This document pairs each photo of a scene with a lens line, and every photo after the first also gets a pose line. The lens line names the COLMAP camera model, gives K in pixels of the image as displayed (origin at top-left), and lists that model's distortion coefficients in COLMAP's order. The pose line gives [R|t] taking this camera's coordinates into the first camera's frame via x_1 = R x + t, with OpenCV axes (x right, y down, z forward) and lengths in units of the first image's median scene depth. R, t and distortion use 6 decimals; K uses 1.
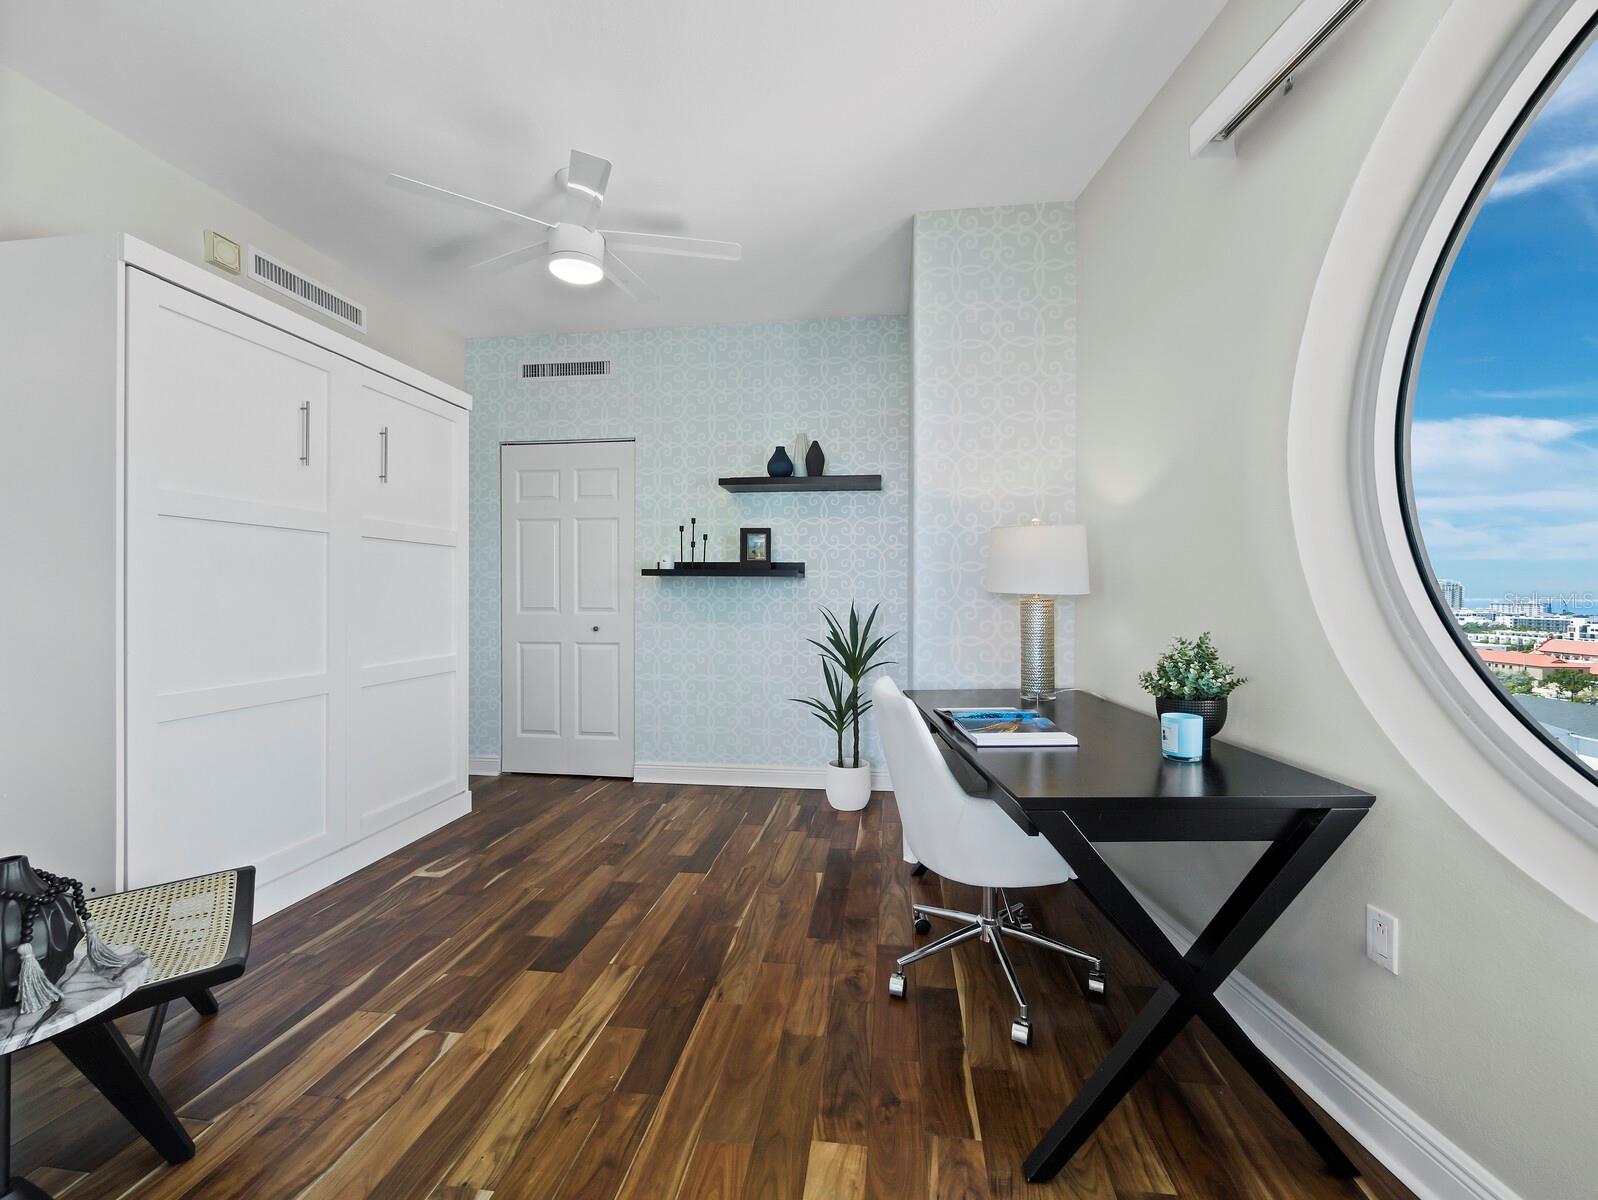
lens RADIAL K [[680.9, 0, 798.5], [0, 680.9, 602.3], [0, 0, 1]] dist [-0.008513, 0.001556]
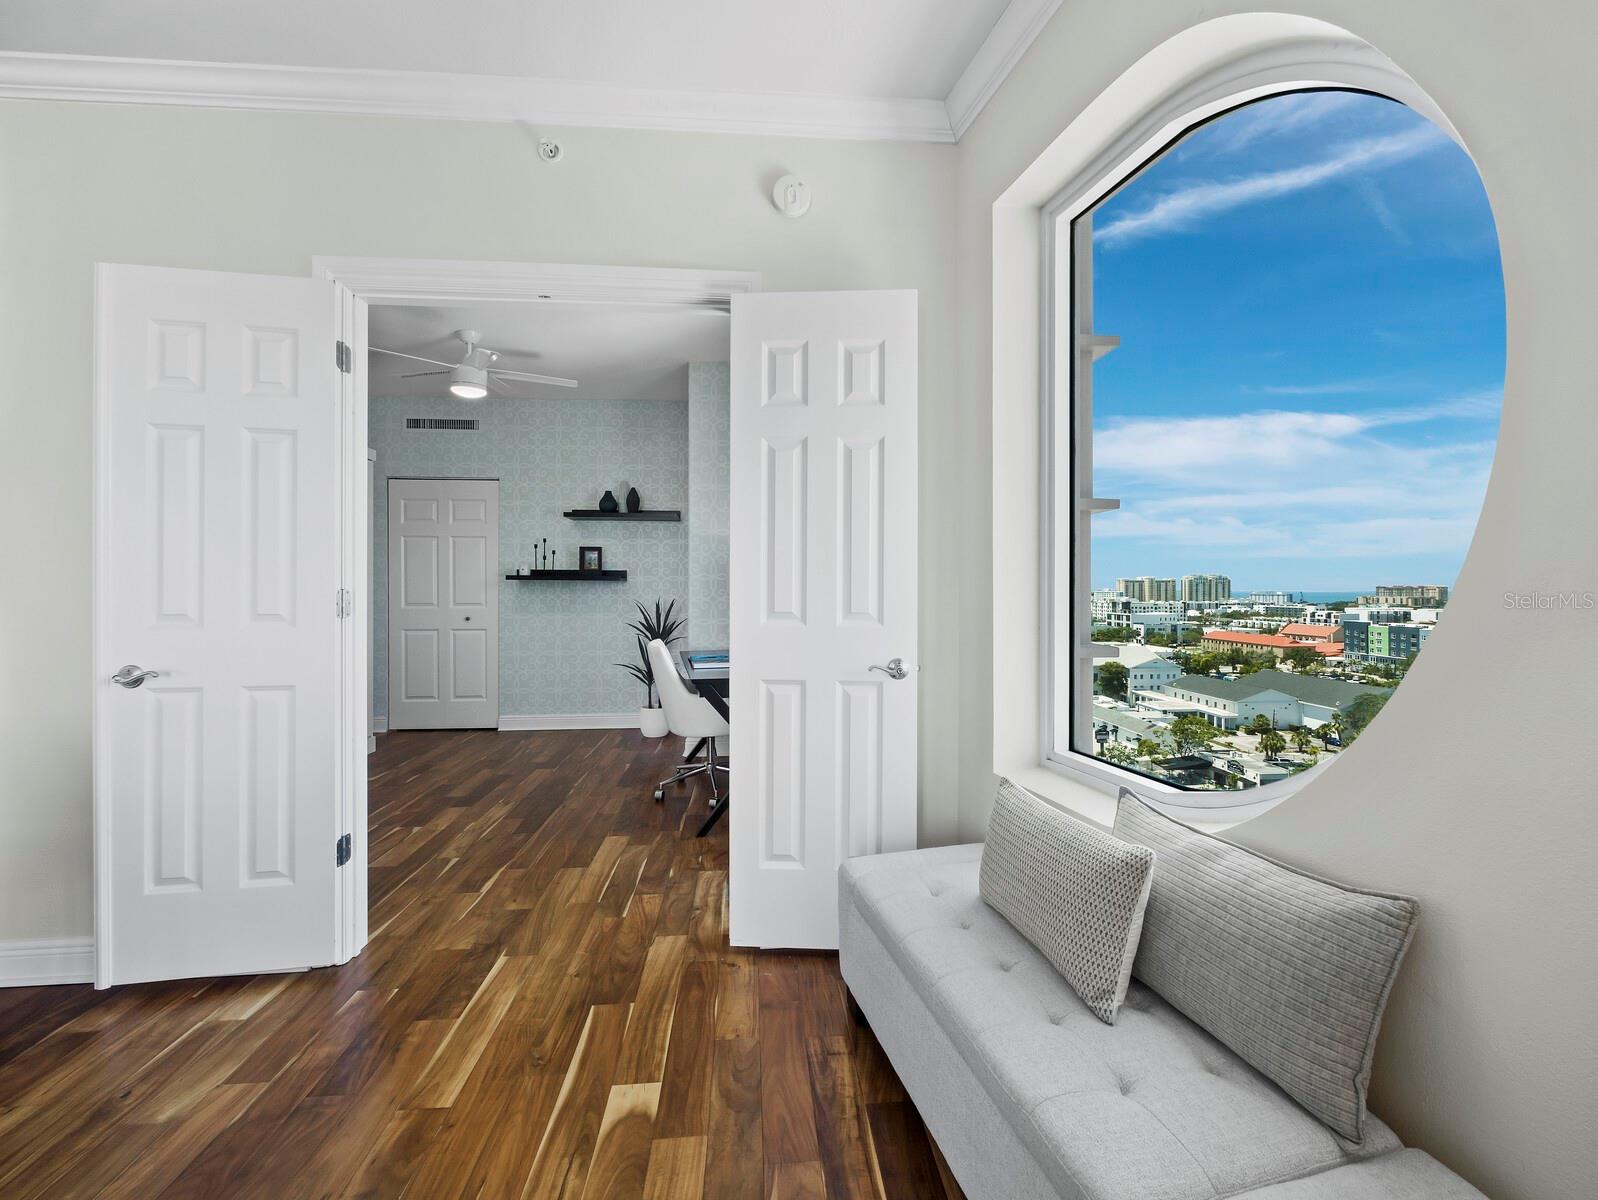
lens RADIAL K [[680.9, 0, 806.5], [0, 680.9, 591.2], [0, 0, 1]] dist [-0.008513, 0.001556]
pose [[0.975025, -0.002438, 0.222080, 0.061669], [0.003814, 0.999976, -0.005767, -0.005244], [-0.222060, 0.006470, 0.975011, -0.496698]]
